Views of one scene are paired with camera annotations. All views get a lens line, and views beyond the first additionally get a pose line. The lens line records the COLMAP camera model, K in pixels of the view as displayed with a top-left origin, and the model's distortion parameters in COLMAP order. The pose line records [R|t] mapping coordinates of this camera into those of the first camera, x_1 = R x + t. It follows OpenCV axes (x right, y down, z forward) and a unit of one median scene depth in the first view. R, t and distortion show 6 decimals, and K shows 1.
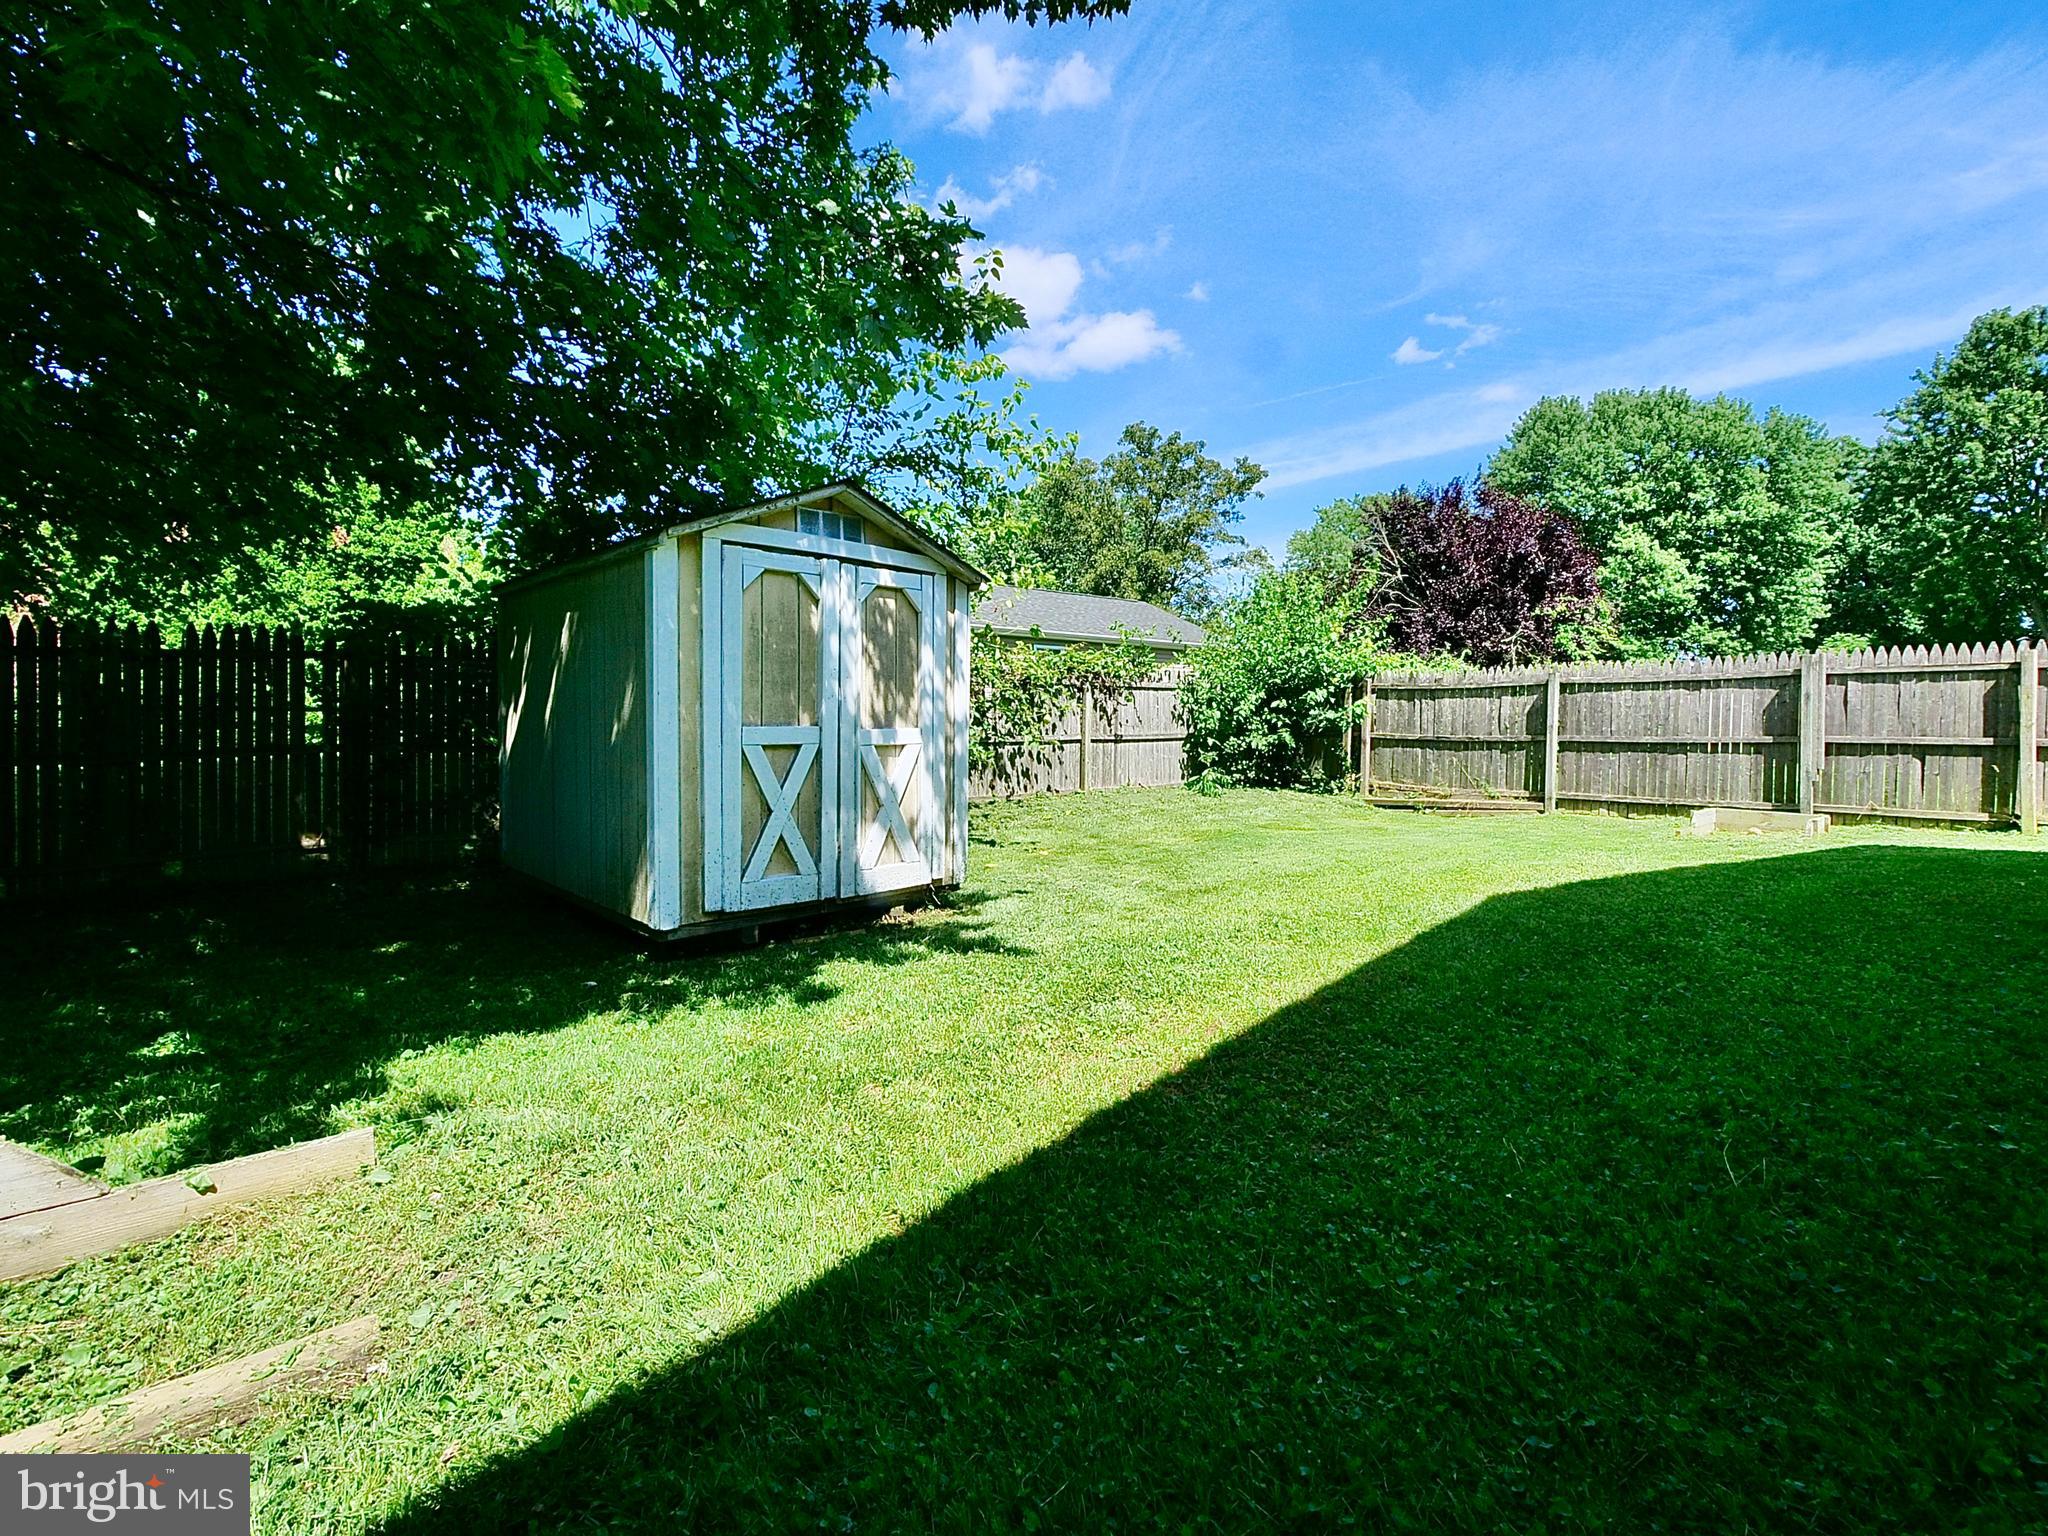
lens RADIAL K [[906.0, 0, 1036.0], [0, 906.0, 745.8], [0, 0, 1]] dist [-0.006790, -0.000010]
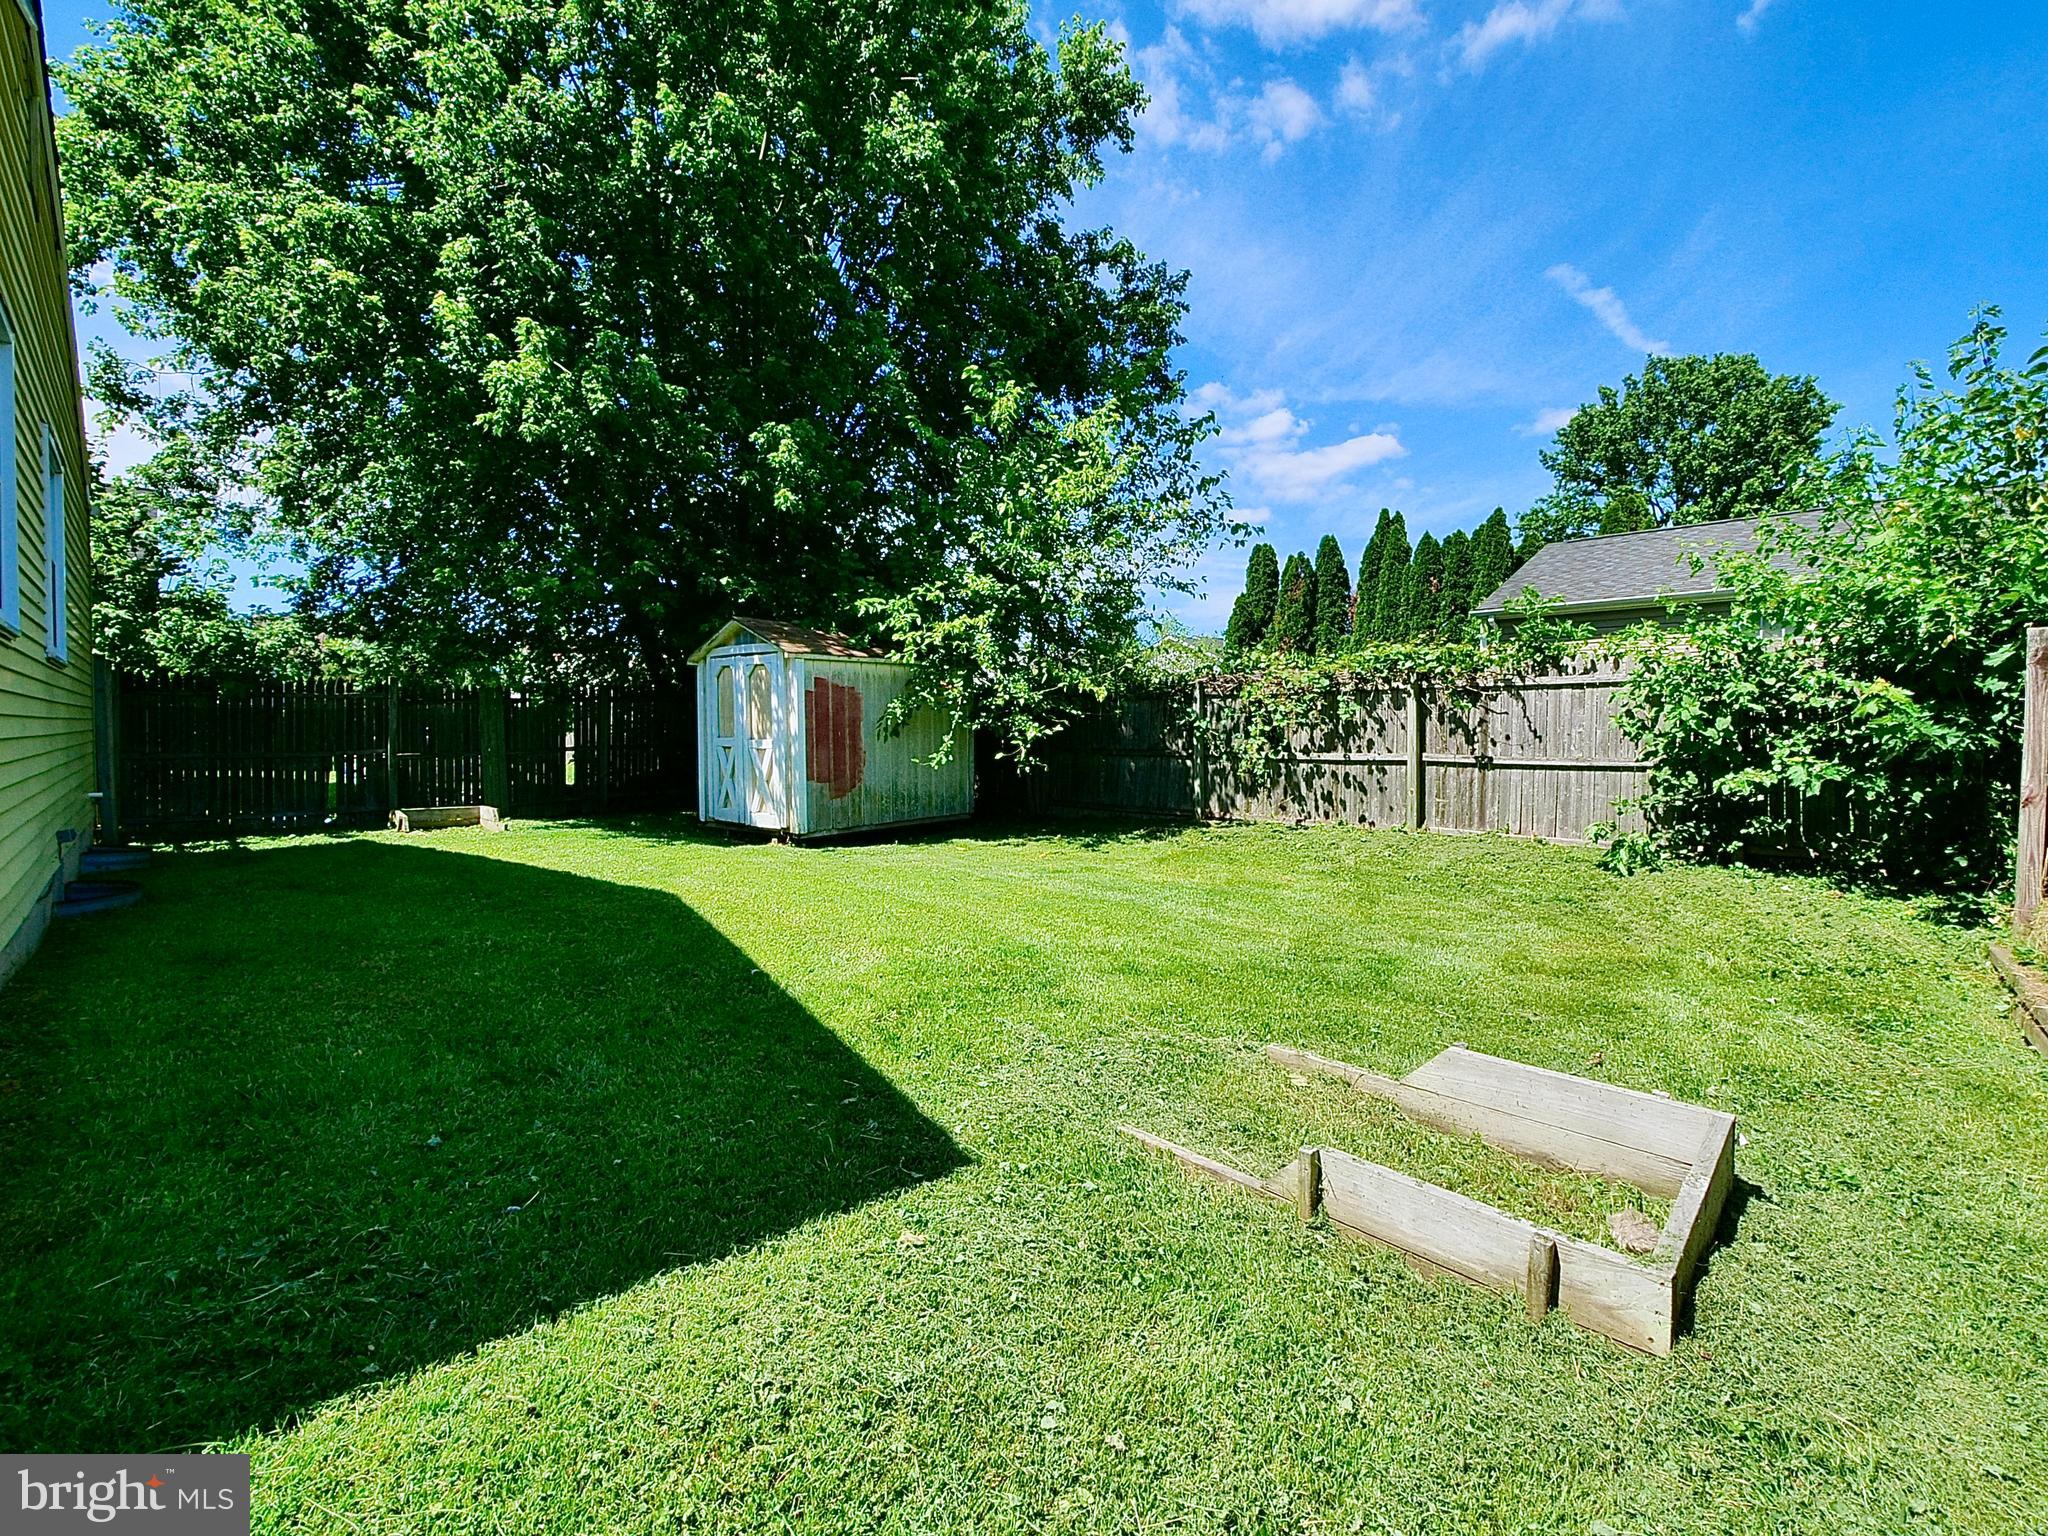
lens RADIAL K [[906.0, 0, 1036.0], [0, 906.0, 745.8], [0, 0, 1]] dist [-0.006790, -0.000010]
pose [[0.103607, 0.011183, -0.994555, 1.729613], [-0.027291, 0.999592, 0.008397, -0.038855], [0.994244, 0.026272, 0.103870, 1.352310]]
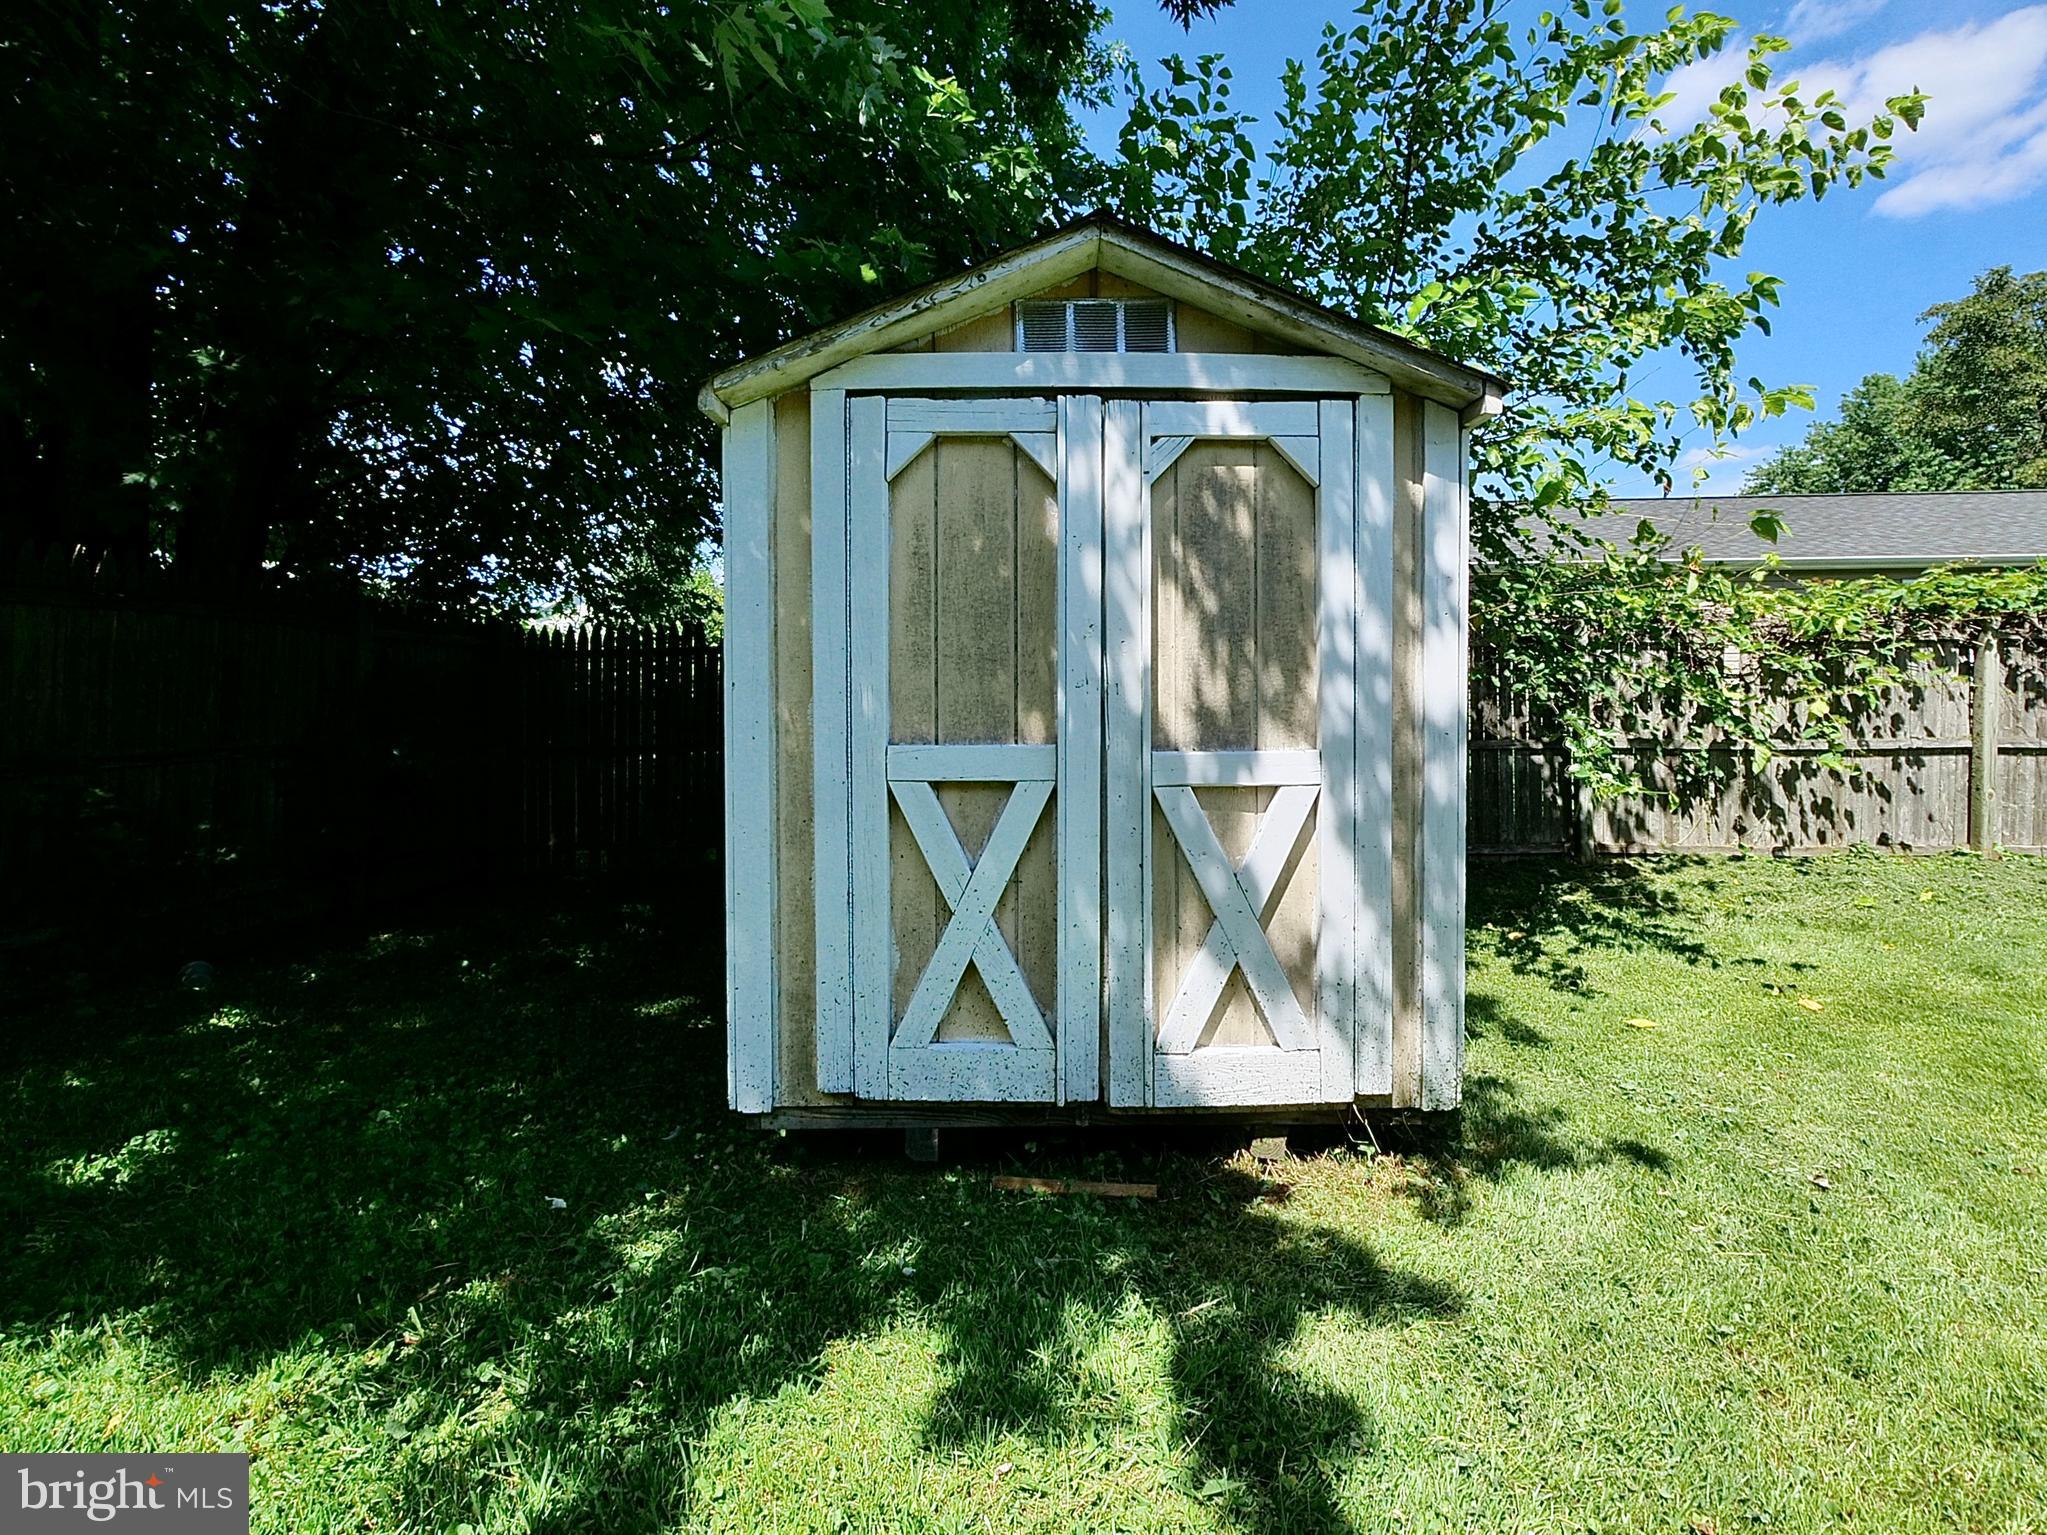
lens RADIAL K [[940.7, 0, 1029.8], [0, 940.7, 705.1], [0, 0, 1]] dist [-0.002603, -0.000833]
pose [[0.712560, -0.002782, -0.701606, 0.094451], [-0.014260, 0.999728, -0.018446, -0.029989], [0.701467, 0.023149, 0.712326, 0.577917]]
